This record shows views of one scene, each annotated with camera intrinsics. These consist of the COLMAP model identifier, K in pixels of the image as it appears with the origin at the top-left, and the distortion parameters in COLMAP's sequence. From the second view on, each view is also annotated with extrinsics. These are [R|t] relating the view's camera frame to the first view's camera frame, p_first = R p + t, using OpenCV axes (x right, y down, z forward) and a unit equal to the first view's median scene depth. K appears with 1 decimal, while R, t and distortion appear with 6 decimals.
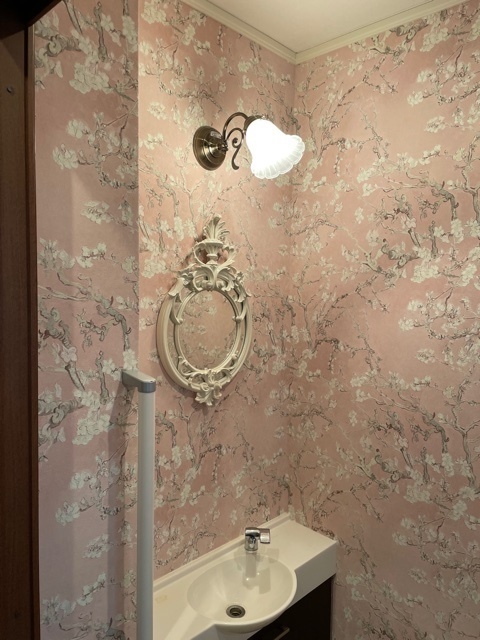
lens RADIAL K [[480.9, 0, 240.0], [0, 480.9, 320.0], [0, 0, 1]] dist [0.080327, -0.109128]
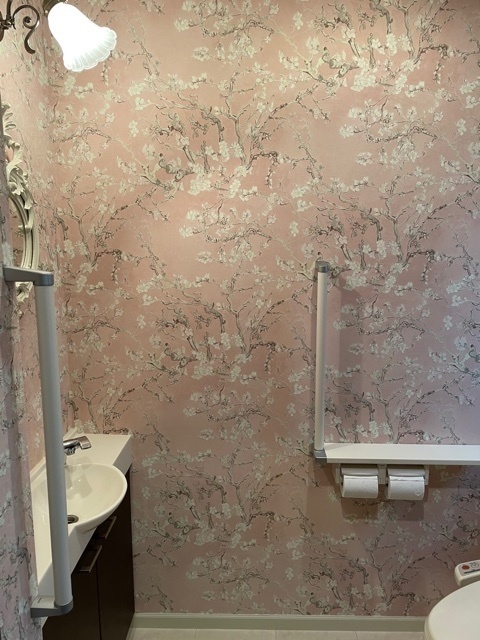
lens RADIAL K [[480.9, 0, 240.0], [0, 480.9, 320.0], [0, 0, 1]] dist [0.080327, -0.109128]
pose [[0.736789, -0.125725, 0.664331, -0.359424], [0.051455, 0.990136, 0.130317, 0.074432], [-0.674162, -0.061833, 0.735991, 0.045205]]
